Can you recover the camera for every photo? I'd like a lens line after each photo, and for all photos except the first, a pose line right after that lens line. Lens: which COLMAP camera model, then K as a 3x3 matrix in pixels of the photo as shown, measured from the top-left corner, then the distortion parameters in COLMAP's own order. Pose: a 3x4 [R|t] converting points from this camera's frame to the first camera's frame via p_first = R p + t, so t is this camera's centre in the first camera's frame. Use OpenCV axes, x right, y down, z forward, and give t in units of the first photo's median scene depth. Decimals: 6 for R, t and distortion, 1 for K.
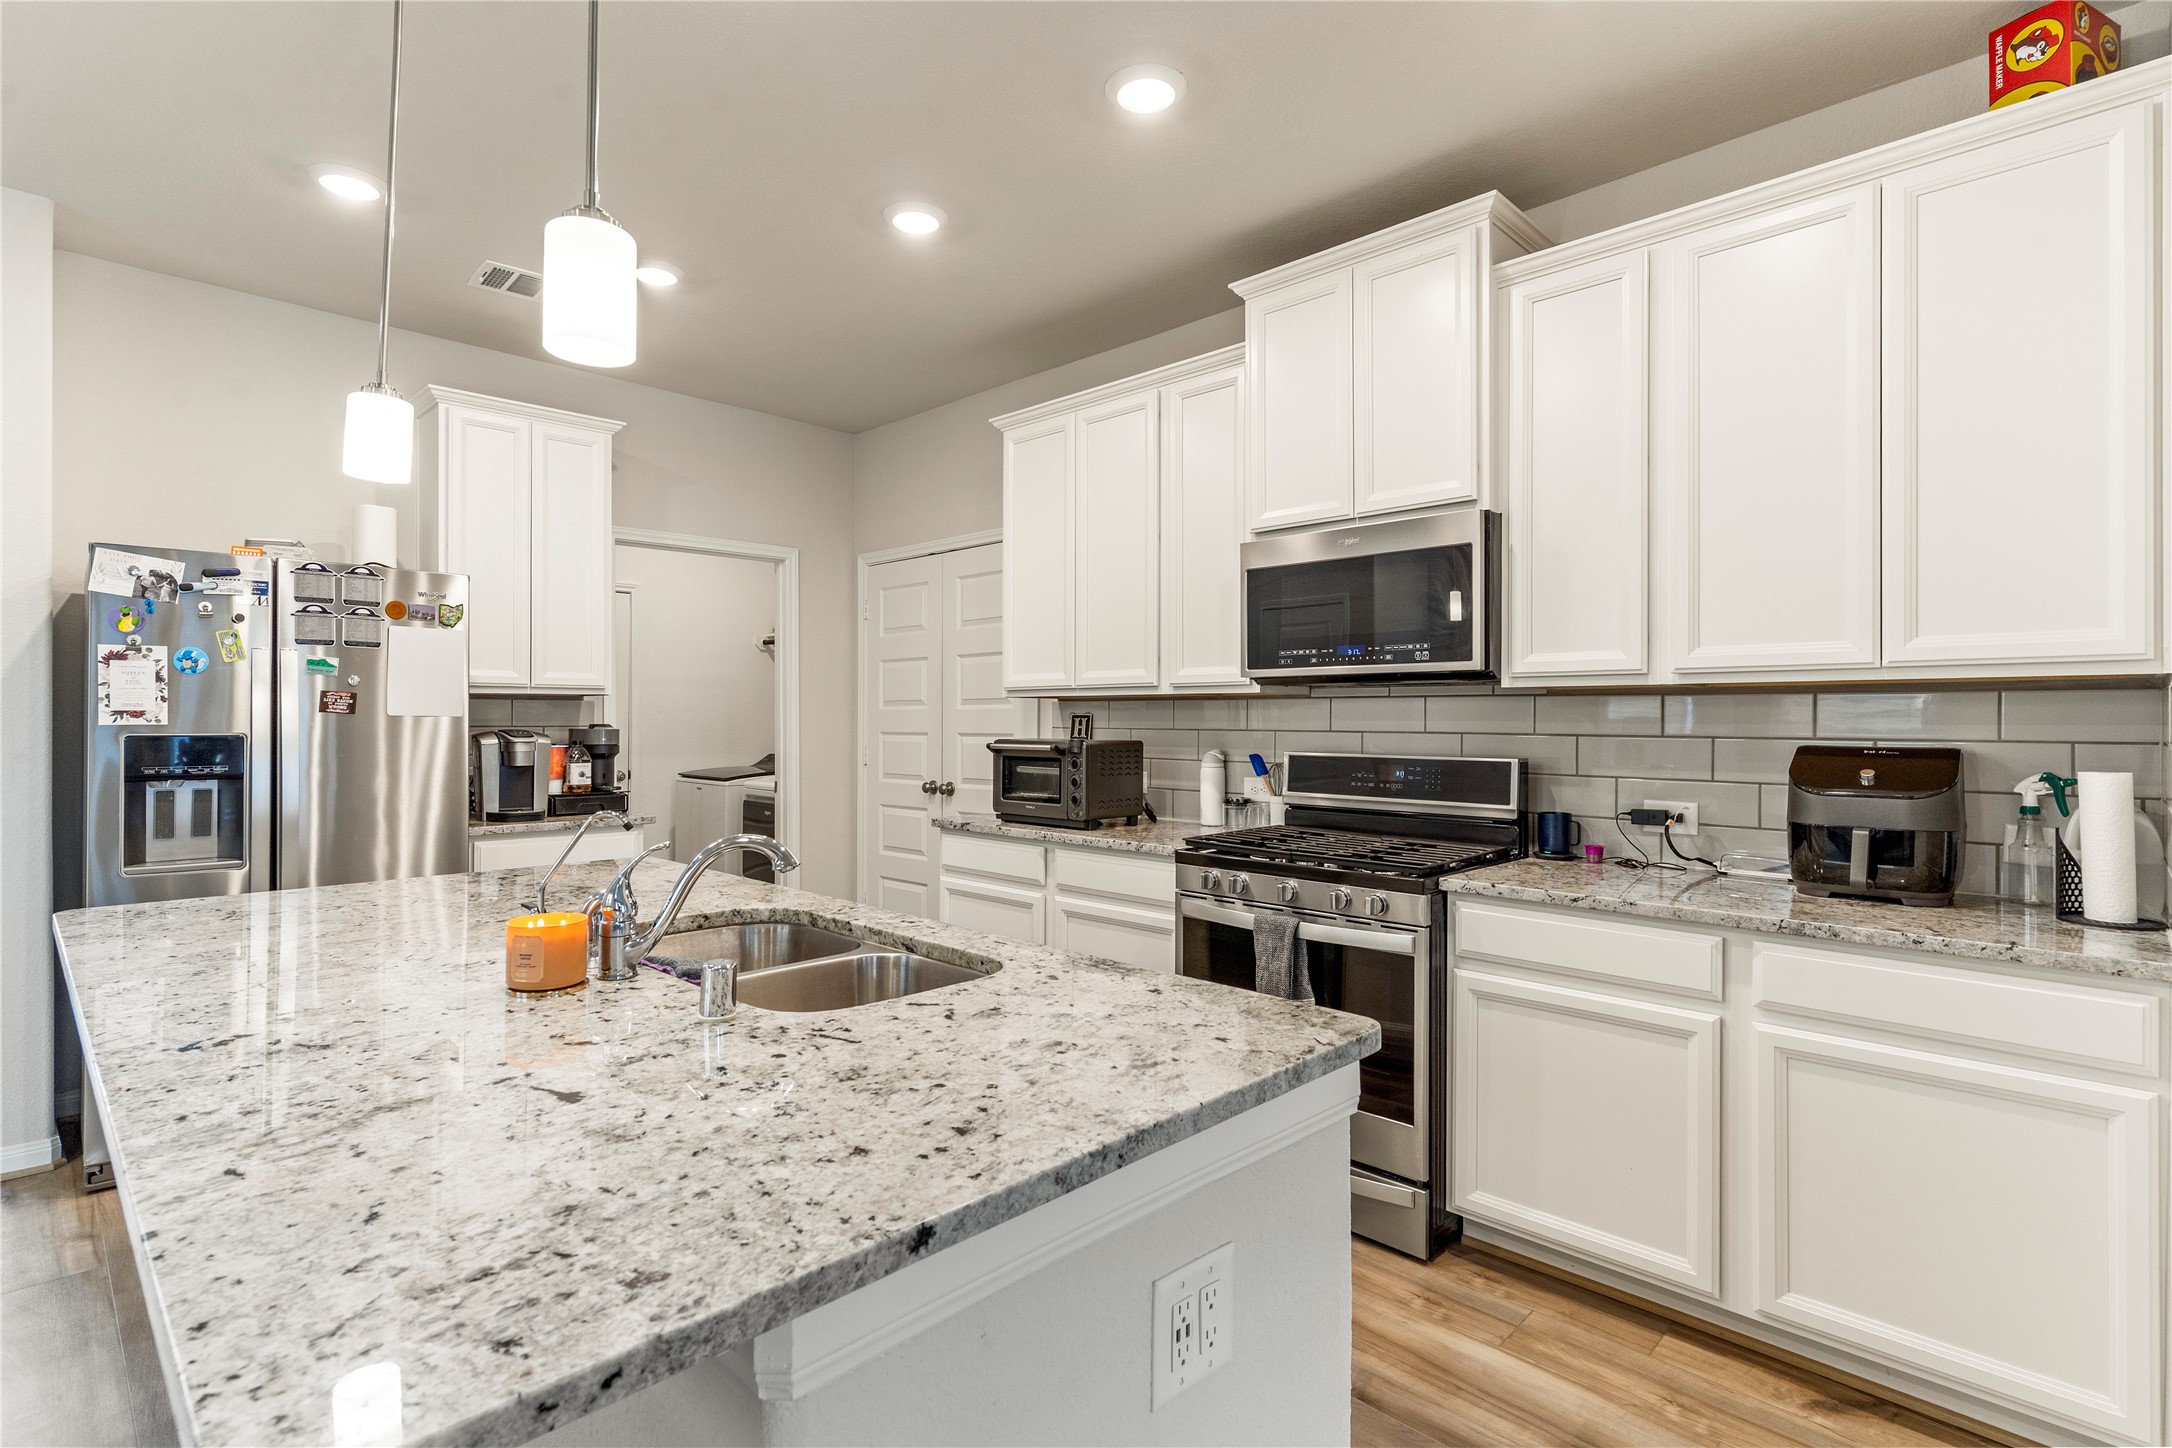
lens RADIAL K [[1015.4, 0, 1093.9], [0, 1015.4, 709.2], [0, 0, 1]] dist [-0.020274, -0.000163]
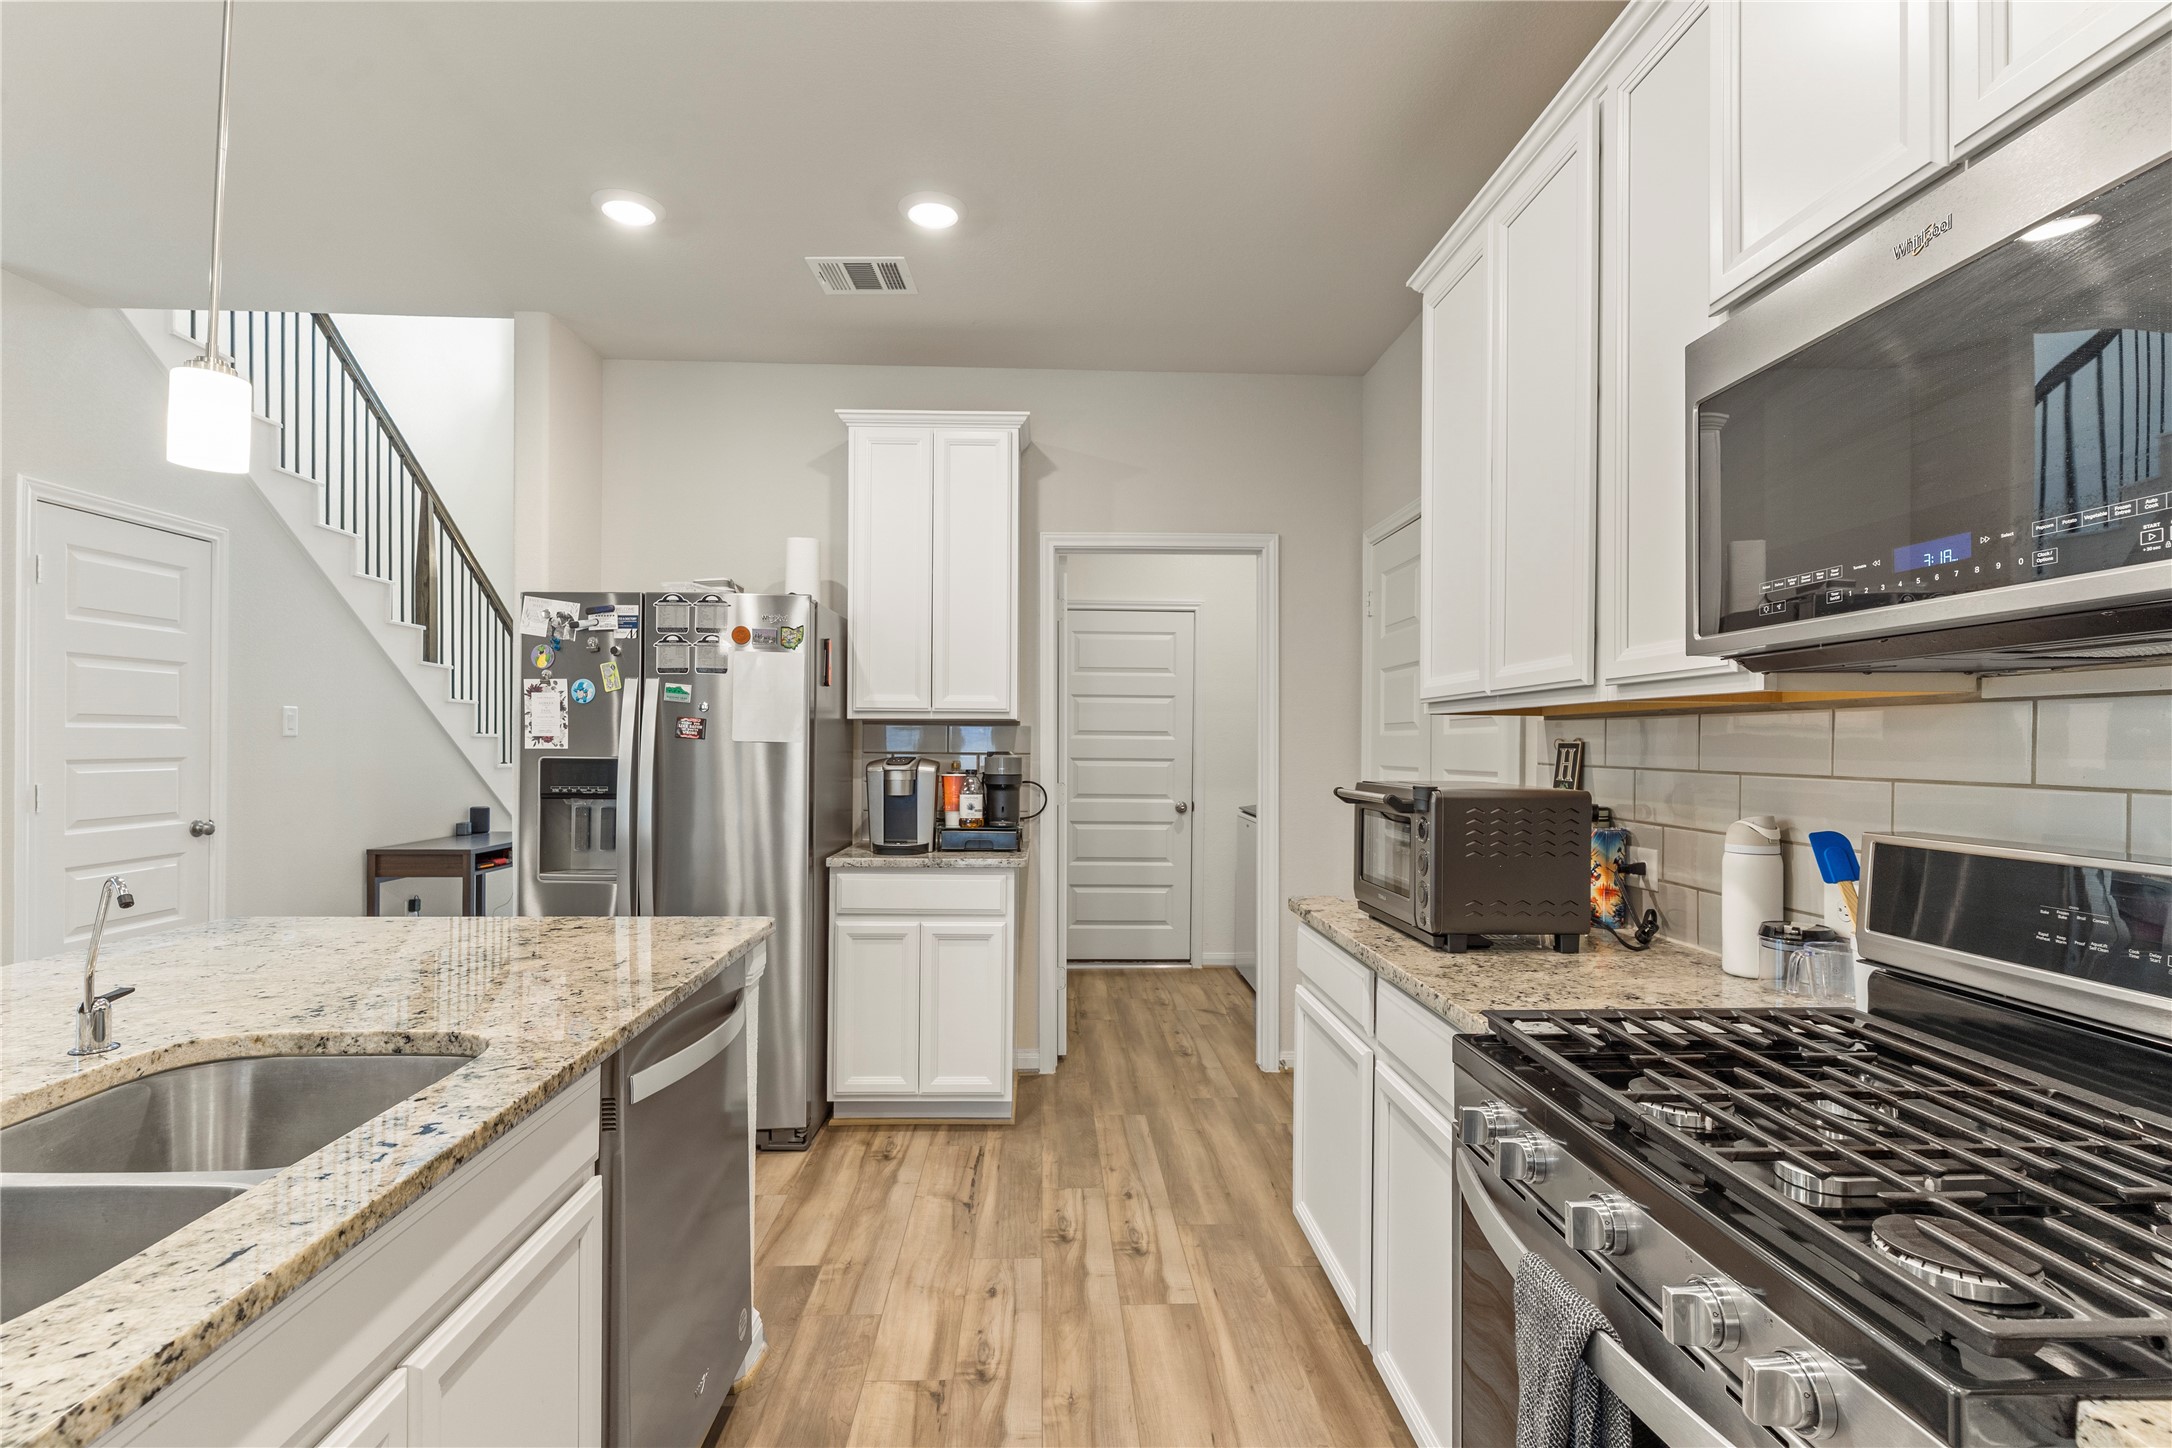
lens RADIAL K [[1034.5, 0, 1084.8], [0, 1034.5, 729.4], [0, 0, 1]] dist [0.003516, -0.000301]
pose [[0.722815, -0.006297, -0.691013, 0.251717], [0.001248, 0.999969, -0.007807, 0.002901], [0.691041, 0.004781, 0.722800, 0.480360]]
